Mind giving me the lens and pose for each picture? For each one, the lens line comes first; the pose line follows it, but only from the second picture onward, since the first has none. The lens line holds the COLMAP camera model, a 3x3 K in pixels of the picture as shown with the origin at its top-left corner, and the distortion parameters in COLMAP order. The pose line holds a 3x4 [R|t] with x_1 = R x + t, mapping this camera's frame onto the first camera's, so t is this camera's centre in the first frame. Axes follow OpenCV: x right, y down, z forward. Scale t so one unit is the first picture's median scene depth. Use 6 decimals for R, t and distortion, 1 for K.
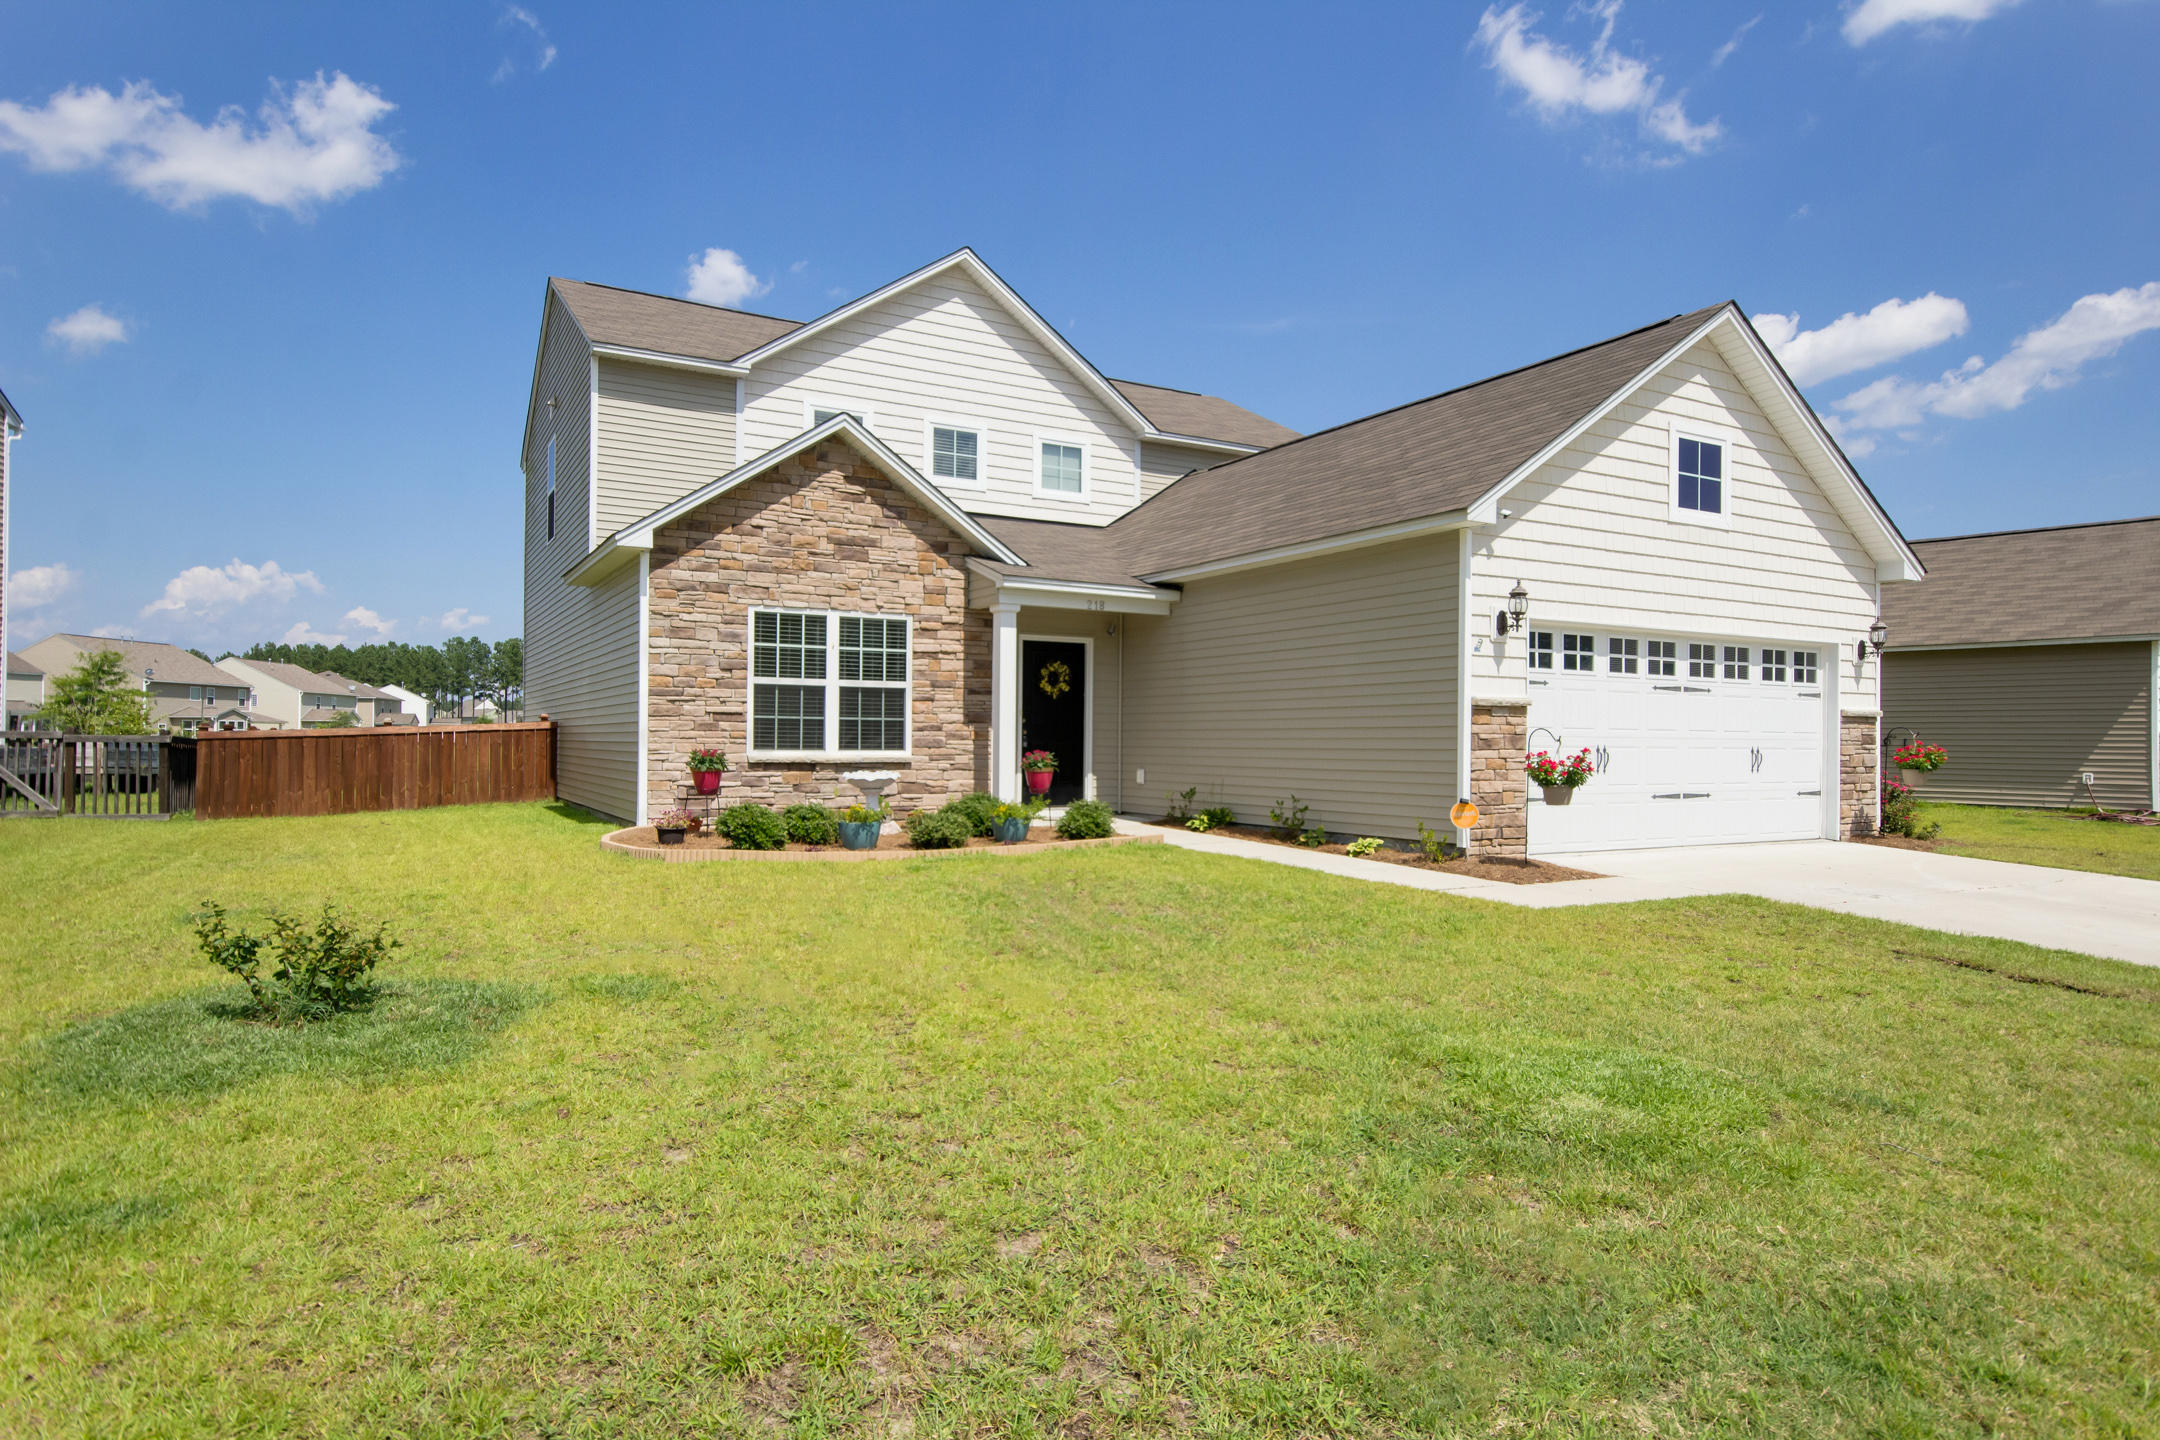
lens RADIAL K [[1218.3, 0, 1094.2], [0, 1218.3, 731.9], [0, 0, 1]] dist [0.018633, 0.004503]
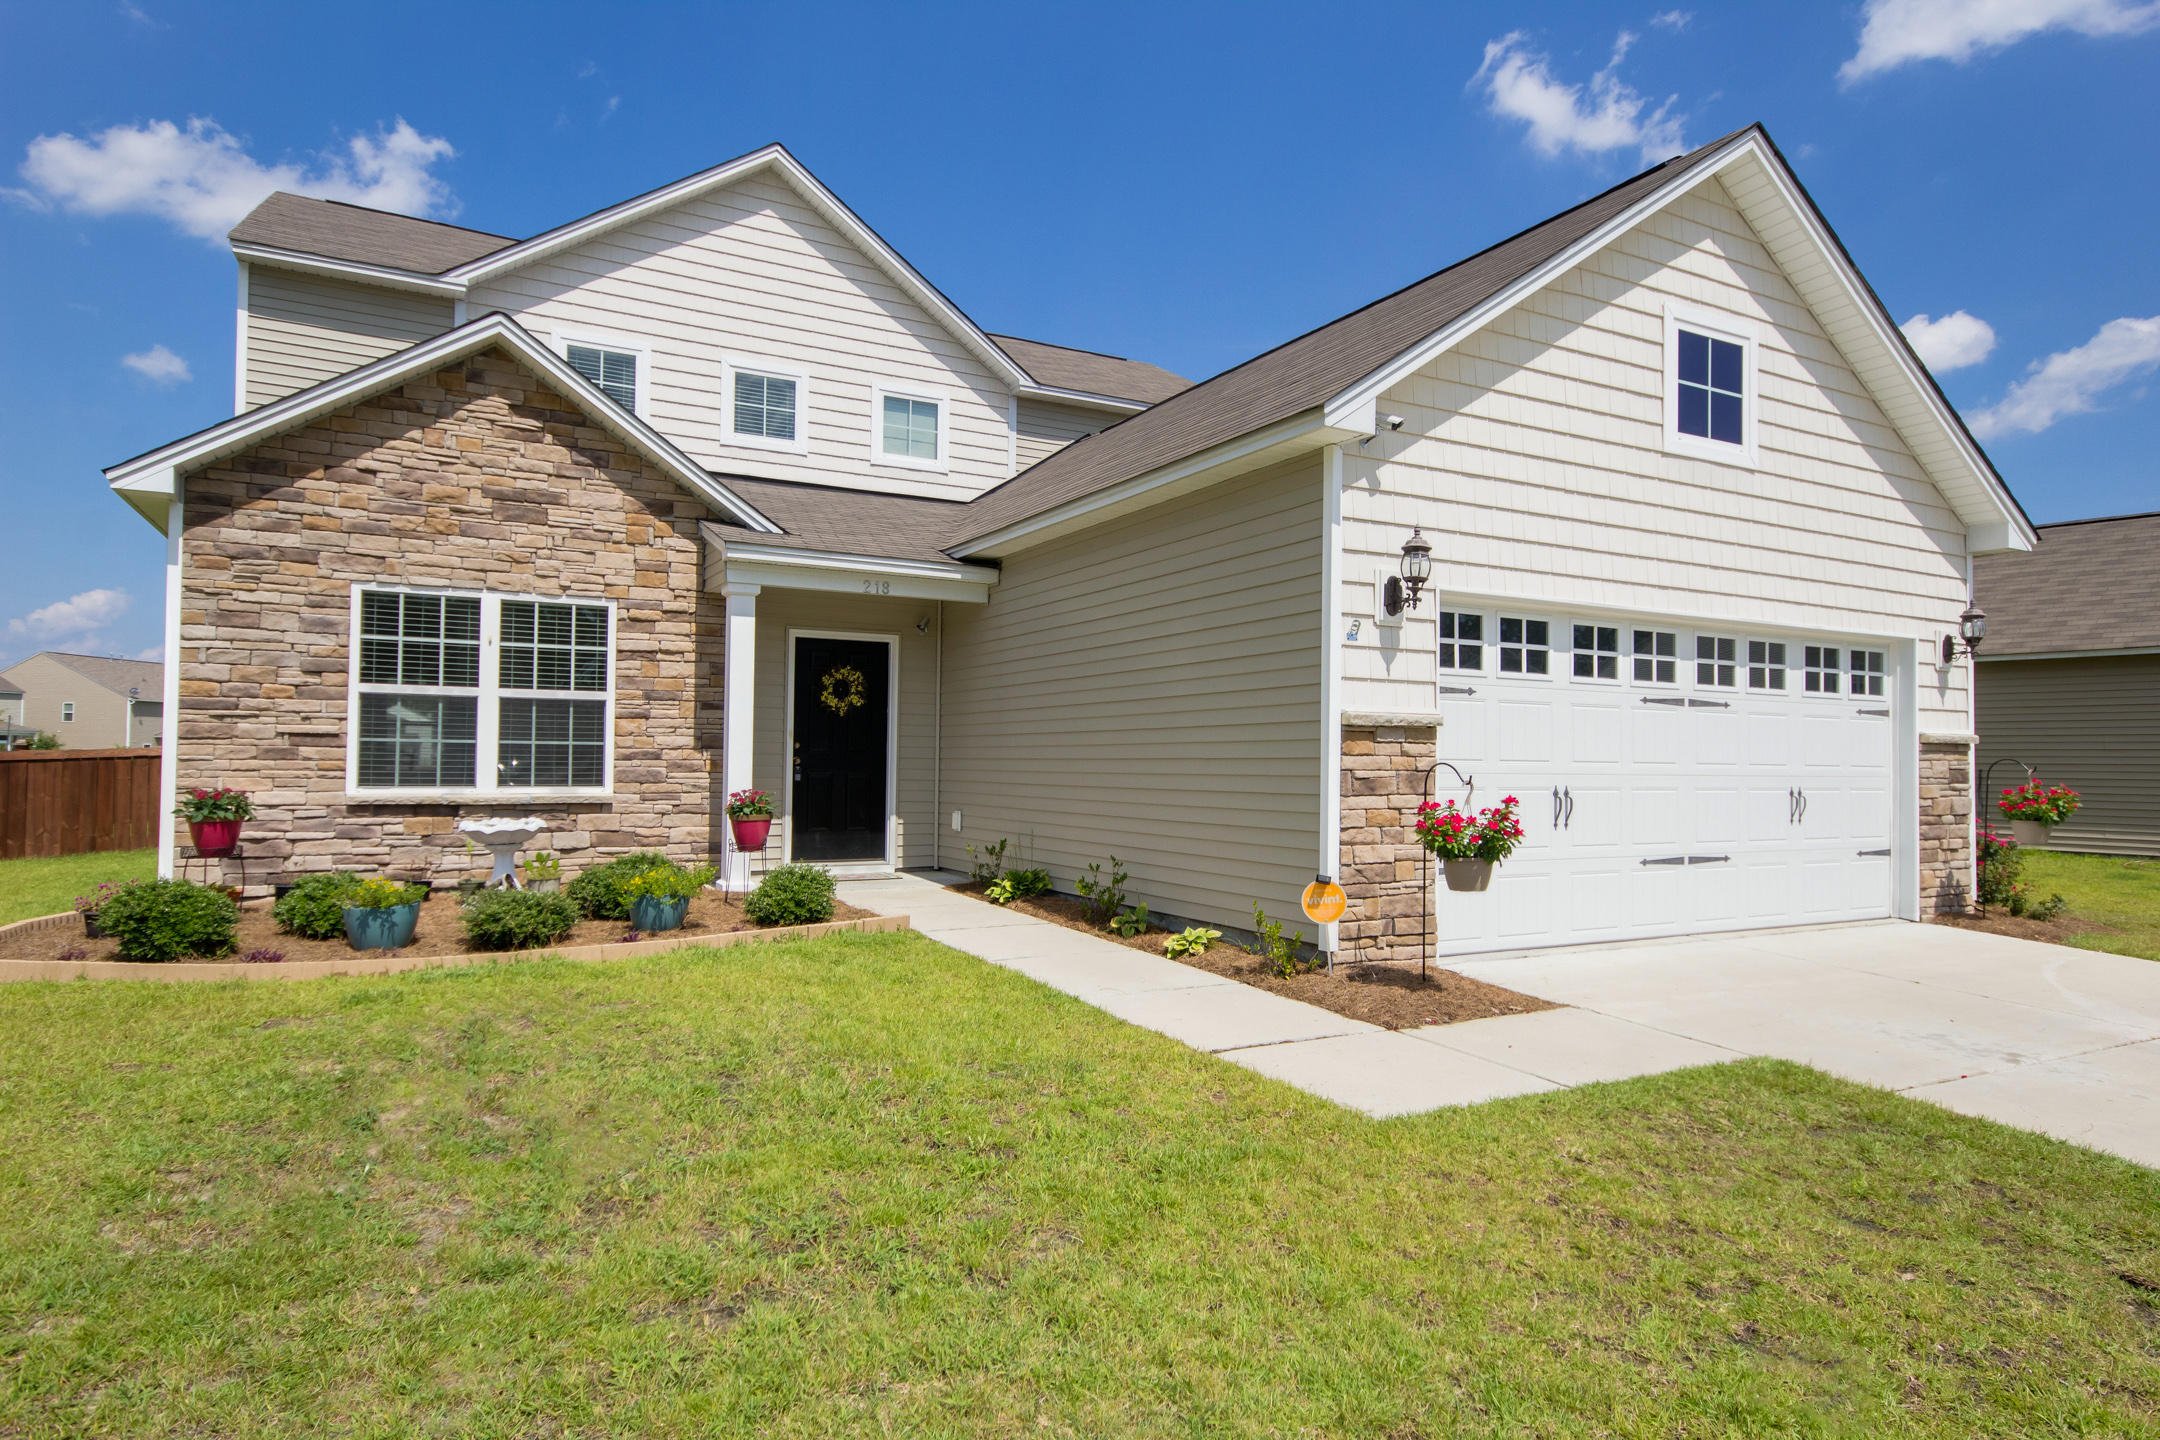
lens RADIAL K [[1218.3, 0, 1094.2], [0, 1218.3, 731.9], [0, 0, 1]] dist [0.018633, 0.004503]
pose [[0.999753, 0.002284, -0.022107, 0.159886], [-0.002684, 0.999833, -0.018068, -0.005283], [0.022062, 0.018123, 0.999592, 0.300708]]
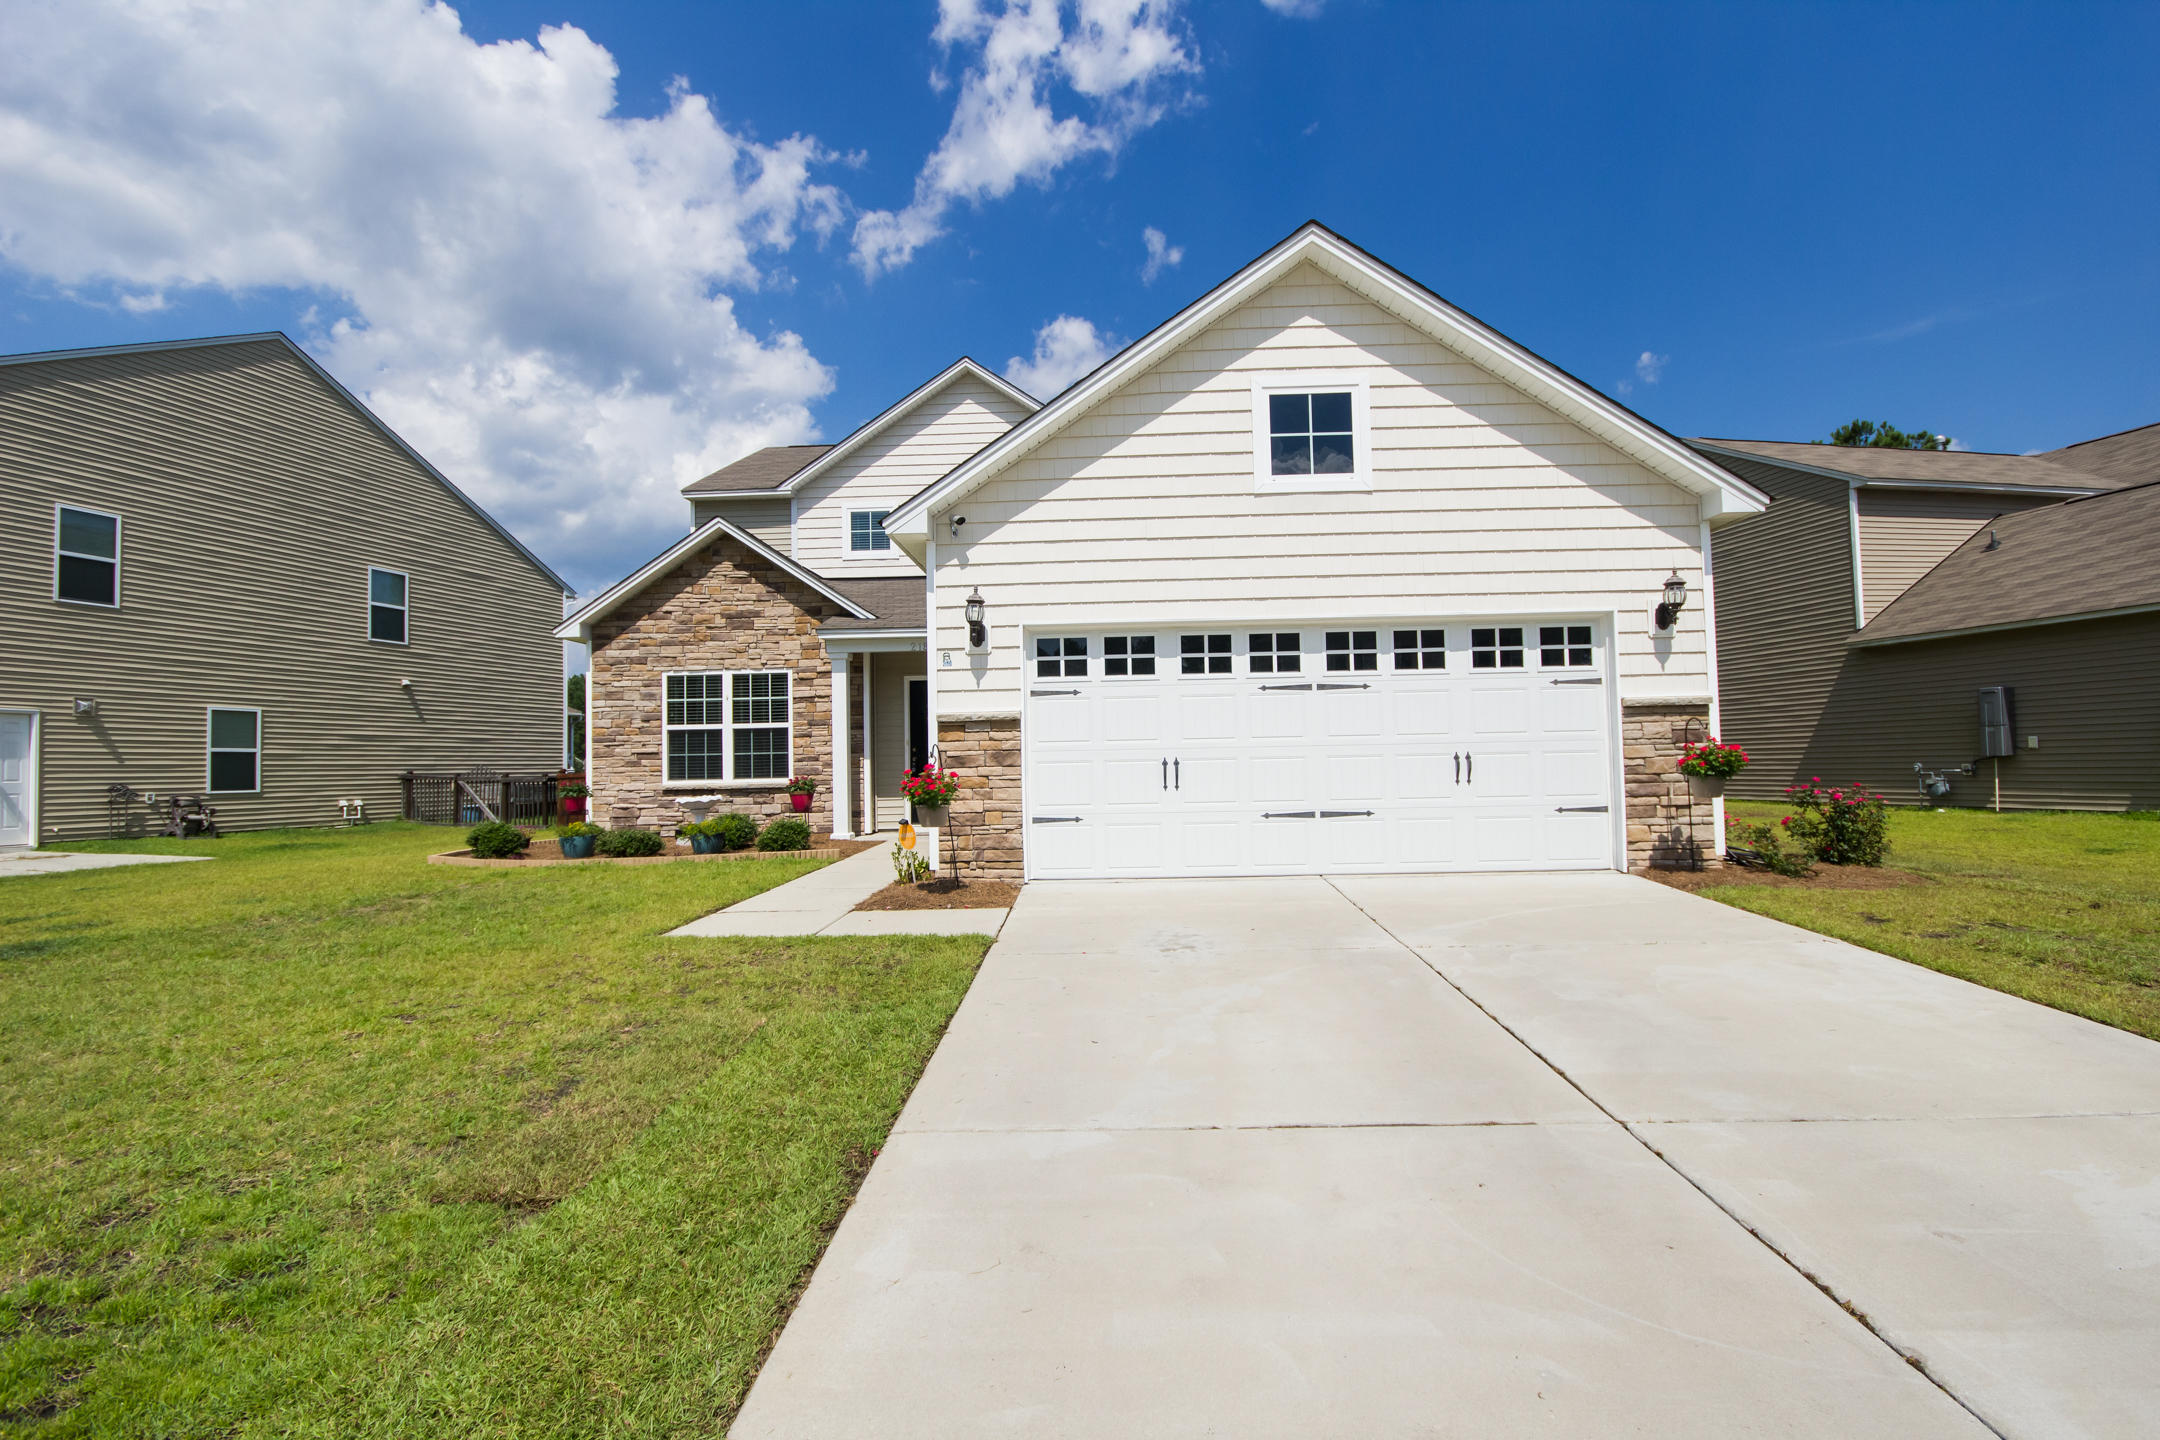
lens RADIAL K [[990.2, 0, 1095.7], [0, 990.2, 728.3], [0, 0, 1]] dist [0.002356, -0.009290]
pose [[0.851492, -0.046849, -0.522271, 0.674829], [0.031496, 0.998772, -0.038242, 0.013978], [0.523422, 0.016113, 0.851922, 0.326693]]
